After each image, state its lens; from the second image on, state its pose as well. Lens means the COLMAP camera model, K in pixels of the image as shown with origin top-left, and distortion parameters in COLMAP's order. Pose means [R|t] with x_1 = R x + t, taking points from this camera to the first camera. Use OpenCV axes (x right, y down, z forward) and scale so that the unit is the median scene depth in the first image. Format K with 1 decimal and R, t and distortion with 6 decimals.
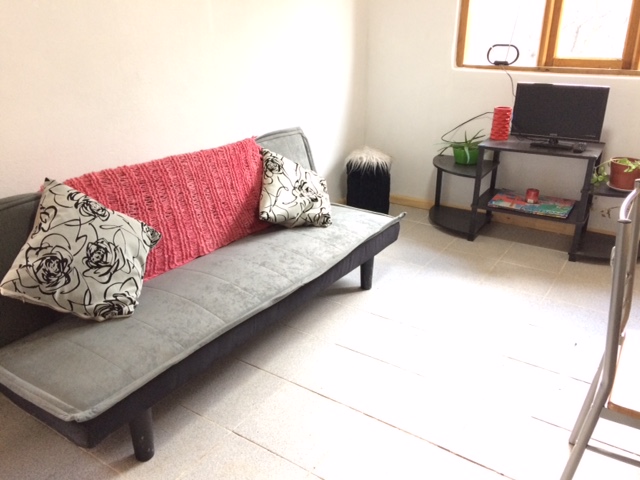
lens RADIAL K [[540.8, 0, 320.5], [0, 540.8, 243.4], [0, 0, 1]] dist [0.034387, -0.020269]
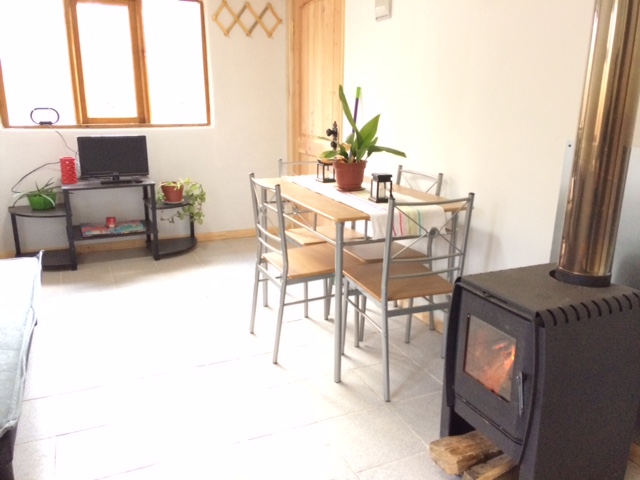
lens RADIAL K [[540.8, 0, 319.7], [0, 540.8, 239.6], [0, 0, 1]] dist [0.034387, -0.020269]
pose [[0.537223, -0.220432, 0.814126, -0.388490], [0.311603, 0.948828, 0.051284, 0.037743], [-0.783770, 0.226133, 0.578419, -0.106012]]
